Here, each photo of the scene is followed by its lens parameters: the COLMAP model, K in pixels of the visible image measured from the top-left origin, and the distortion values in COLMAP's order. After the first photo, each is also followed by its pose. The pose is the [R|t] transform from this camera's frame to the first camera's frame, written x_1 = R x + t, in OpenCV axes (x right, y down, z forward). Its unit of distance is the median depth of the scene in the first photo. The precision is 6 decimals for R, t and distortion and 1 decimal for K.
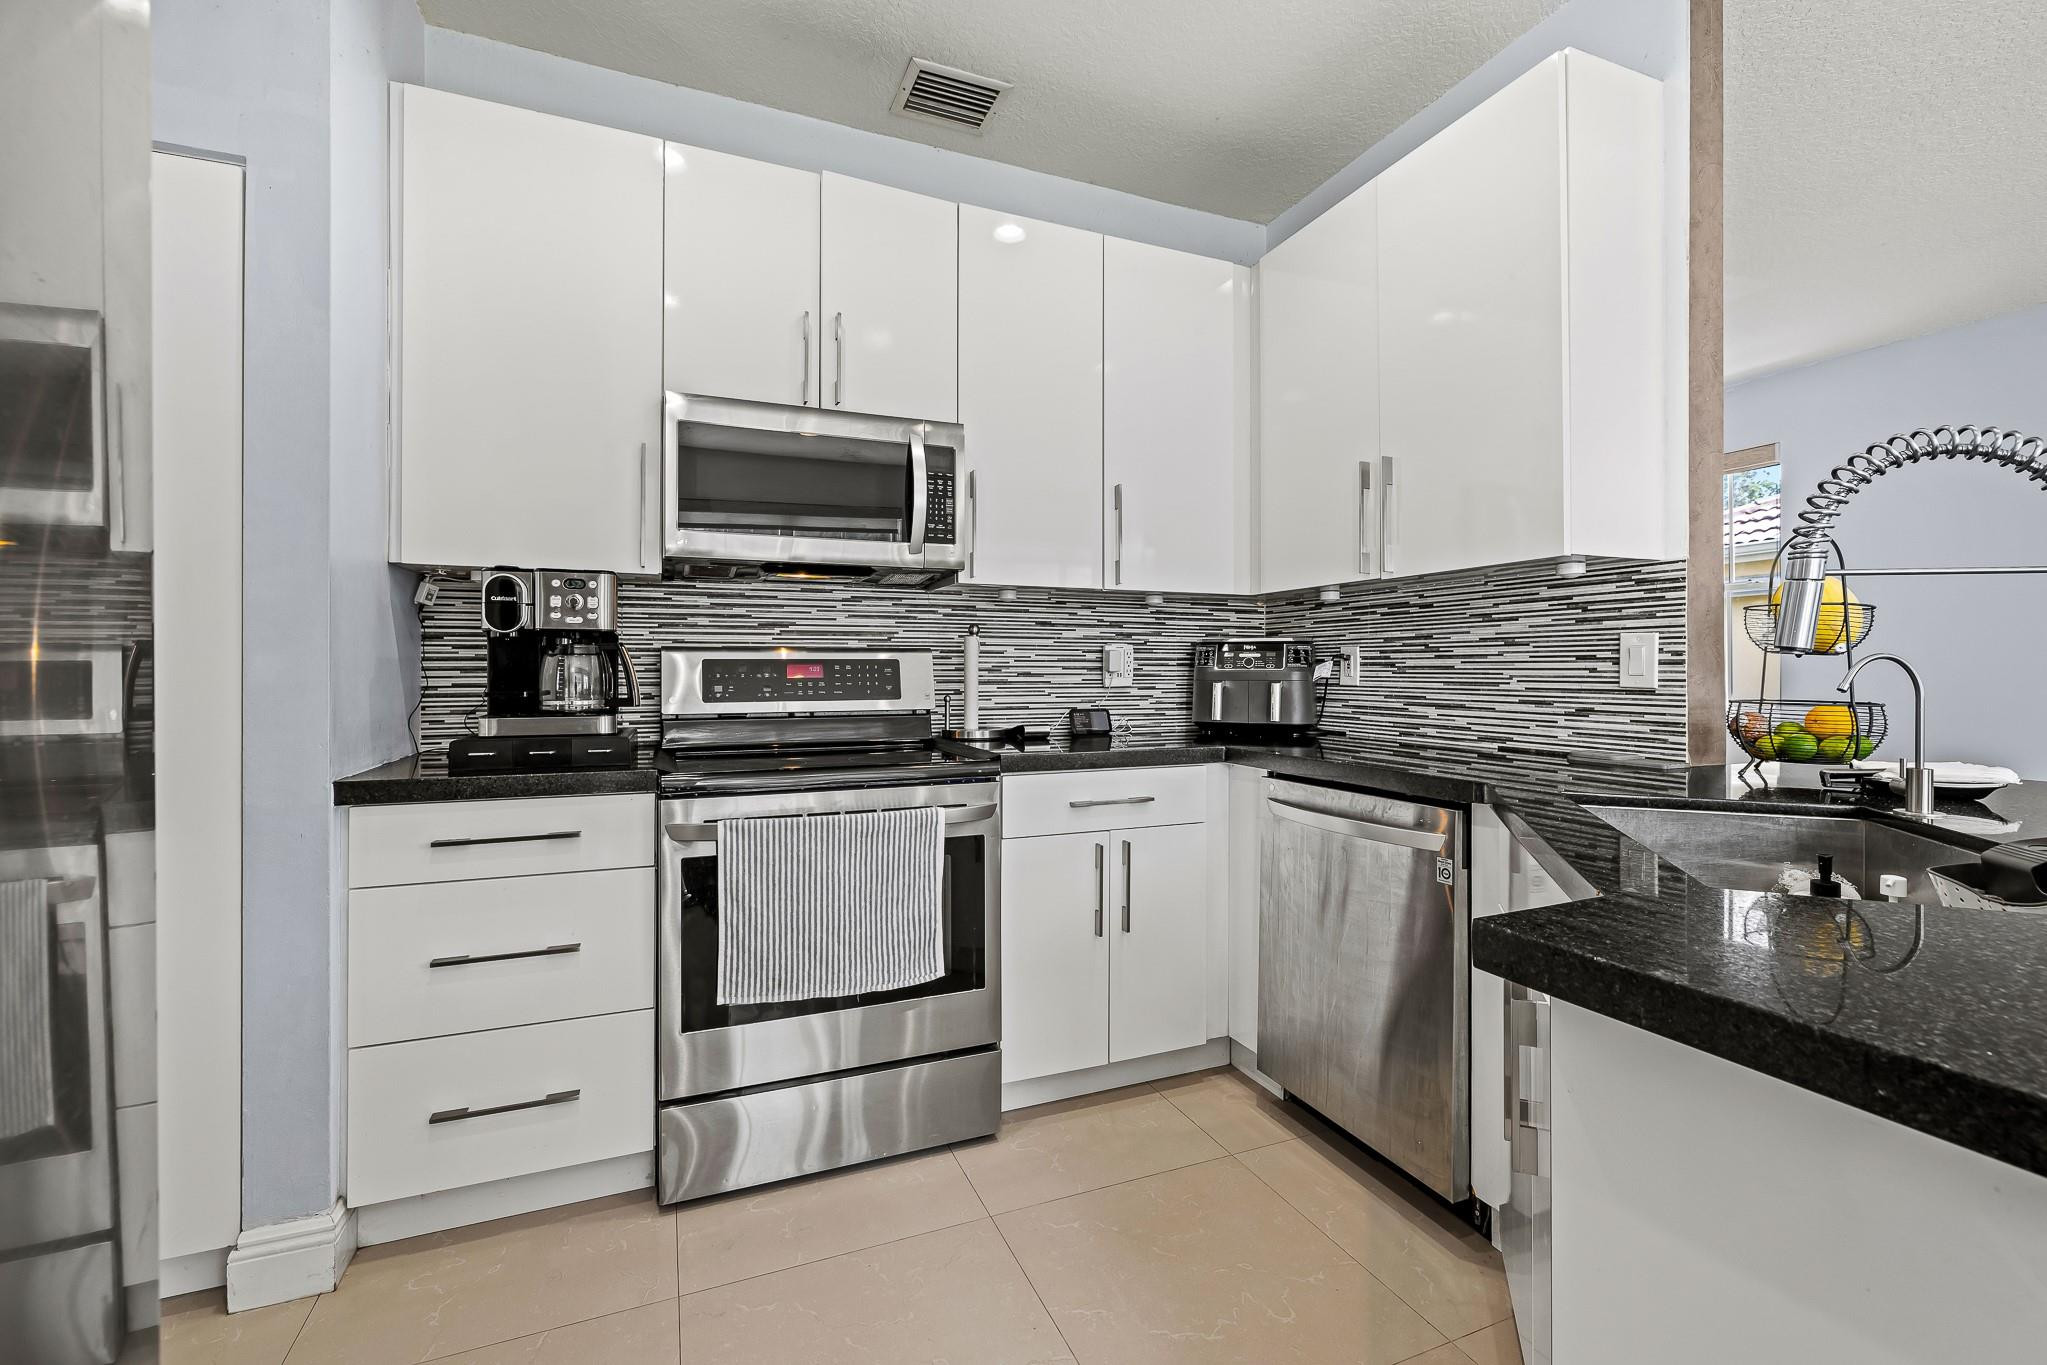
lens RADIAL K [[854.4, 0, 1014.2], [0, 854.4, 690.7], [0, 0, 1]] dist [-0.000719, 0.000022]
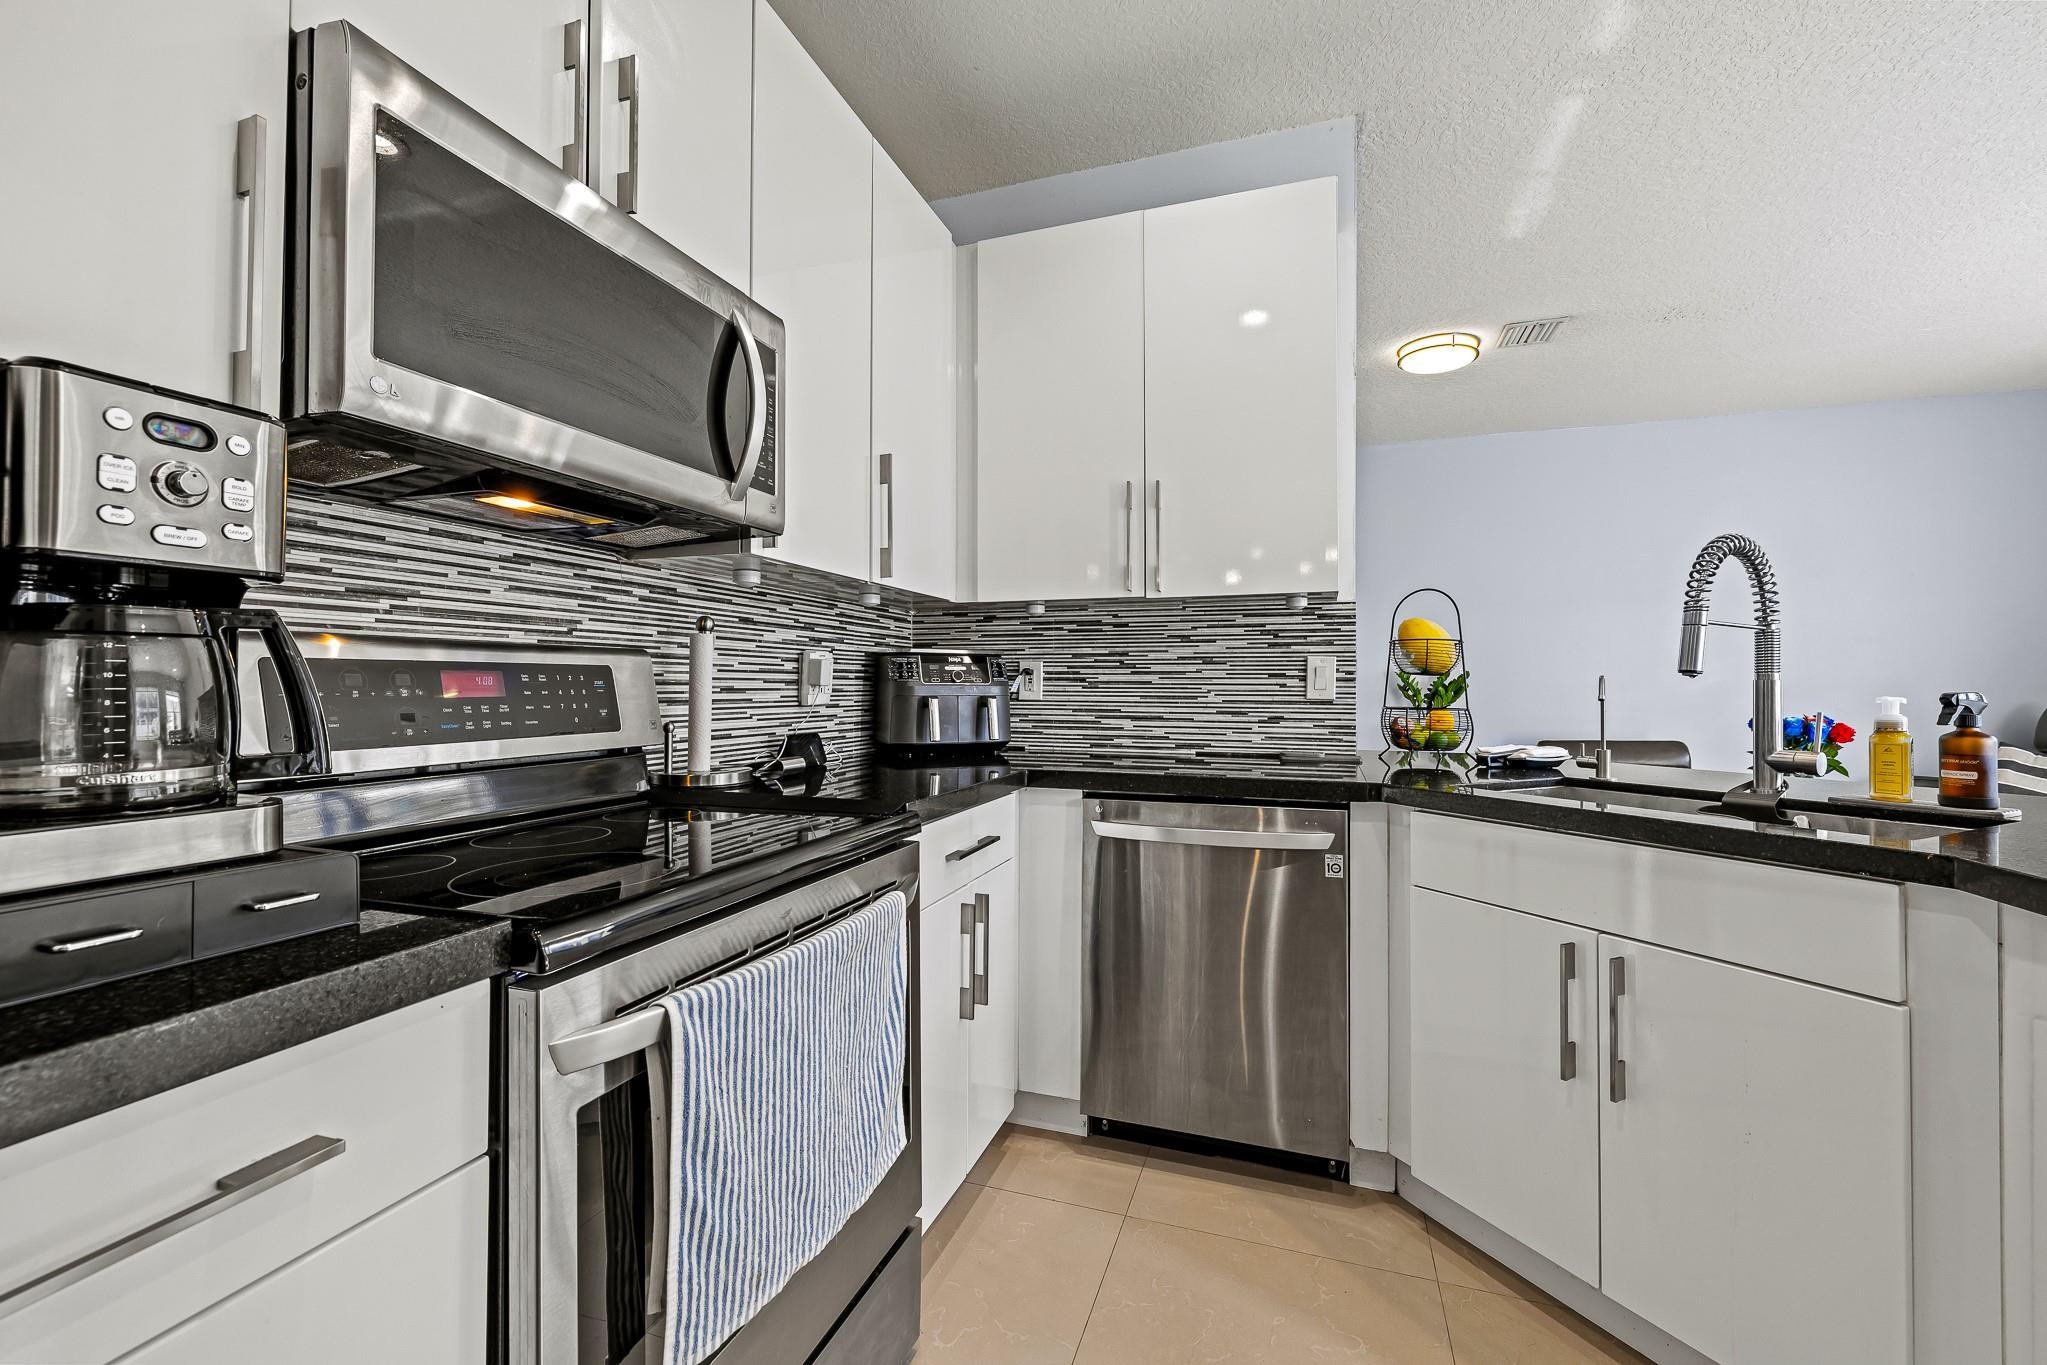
lens RADIAL K [[854.4, 0, 1014.2], [0, 854.4, 690.7], [0, 0, 1]] dist [-0.000719, 0.000022]
pose [[0.663183, -0.003113, 0.748451, -0.409679], [0.015197, 0.999841, -0.009307, -0.008912], [-0.748303, 0.017547, 0.663125, 0.386328]]
